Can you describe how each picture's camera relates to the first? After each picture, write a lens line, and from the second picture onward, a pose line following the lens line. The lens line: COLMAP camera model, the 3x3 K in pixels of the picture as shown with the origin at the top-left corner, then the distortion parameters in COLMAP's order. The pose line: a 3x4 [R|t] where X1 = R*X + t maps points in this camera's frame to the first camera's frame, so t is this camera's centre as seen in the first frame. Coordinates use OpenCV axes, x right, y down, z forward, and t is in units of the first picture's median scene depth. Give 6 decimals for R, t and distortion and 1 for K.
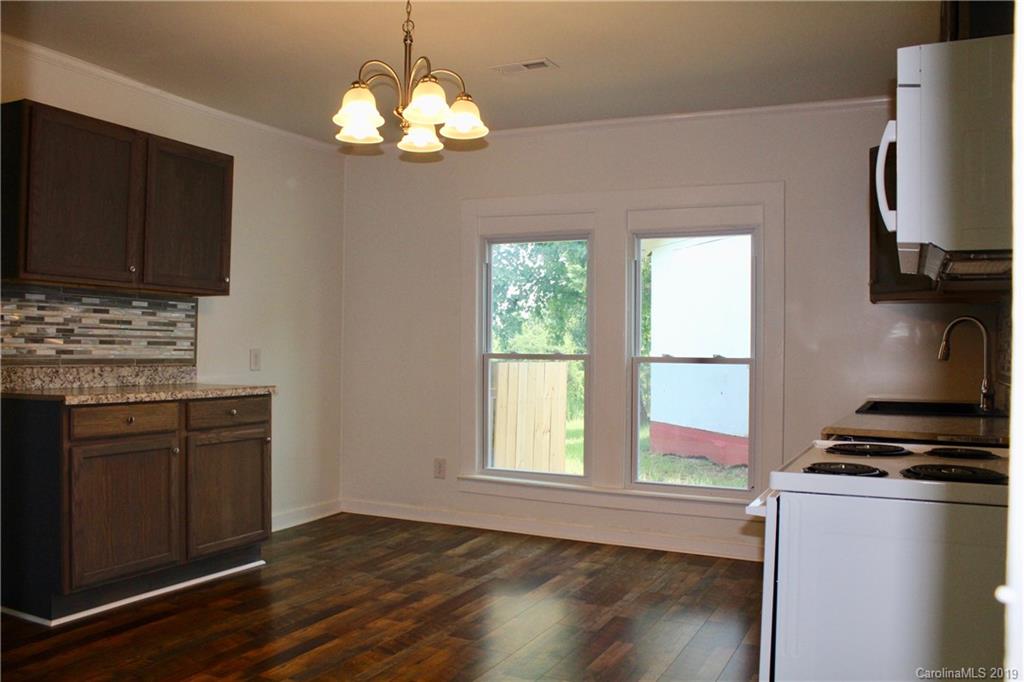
lens RADIAL K [[850.1, 0, 510.0], [0, 850.1, 343.9], [0, 0, 1]] dist [-0.166851, 0.141397]
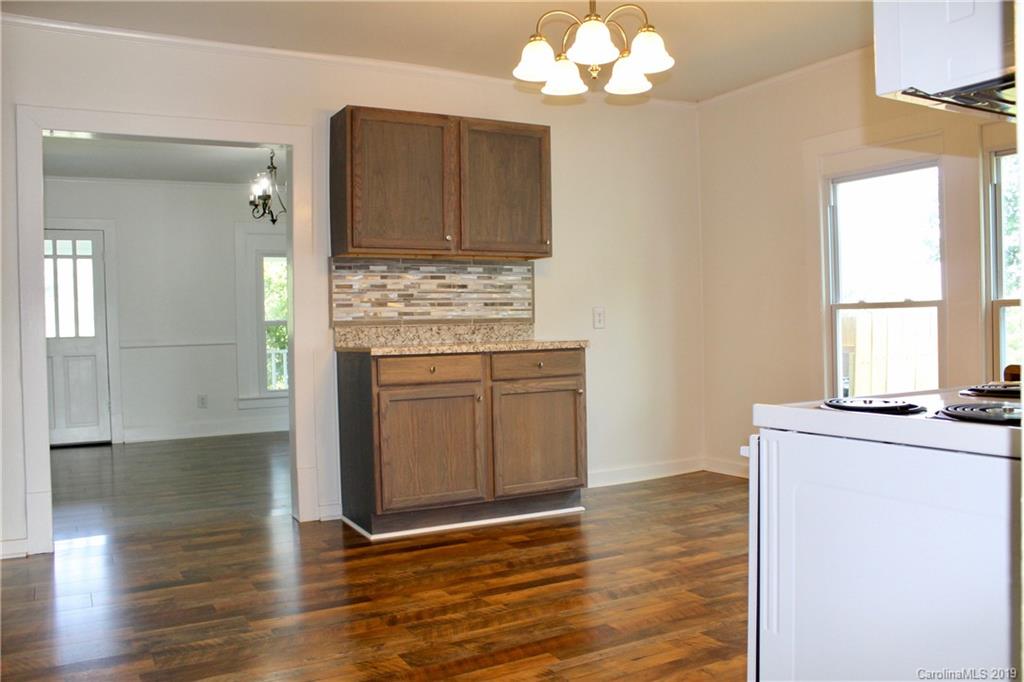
lens RADIAL K [[850.1, 0, 510.0], [0, 850.1, 343.9], [0, 0, 1]] dist [-0.166851, 0.141397]
pose [[0.821798, -0.015123, -0.569579, 0.253541], [0.033971, 0.999170, 0.022485, 0.029049], [0.568766, -0.037828, 0.821629, 0.082349]]
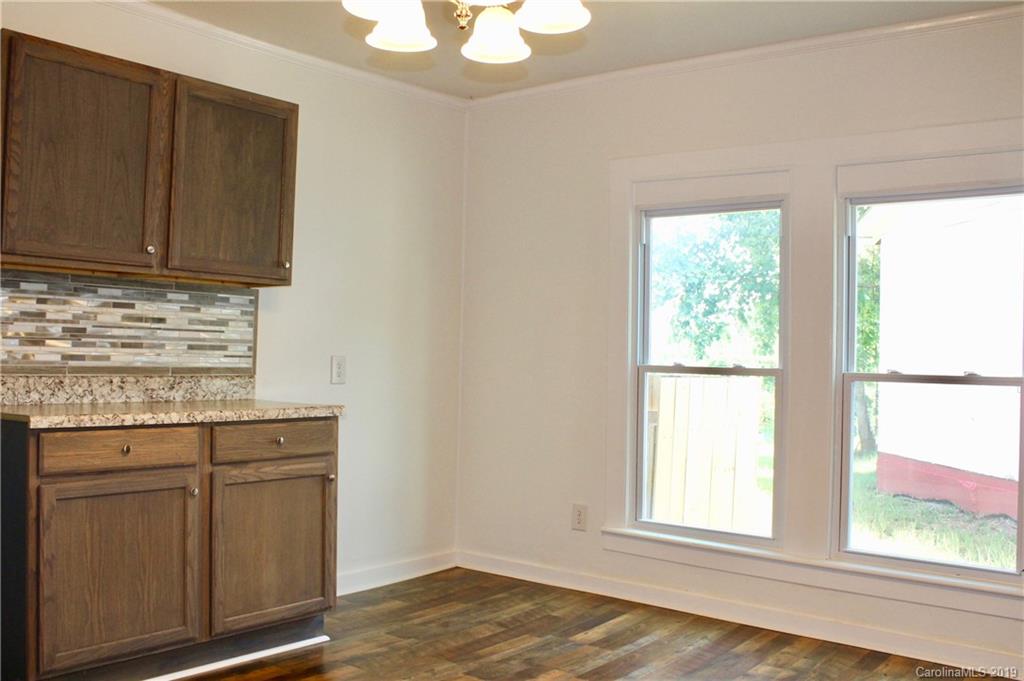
lens RADIAL K [[951.6, 0, 506.6], [0, 951.6, 345.1], [0, 0, 1]] dist [-0.172881, 0.163709]
pose [[0.975666, 0.007386, -0.219138, 0.049515], [-0.009071, 0.999937, -0.006682, 0.000250], [0.219074, 0.008507, 0.975671, 0.218746]]
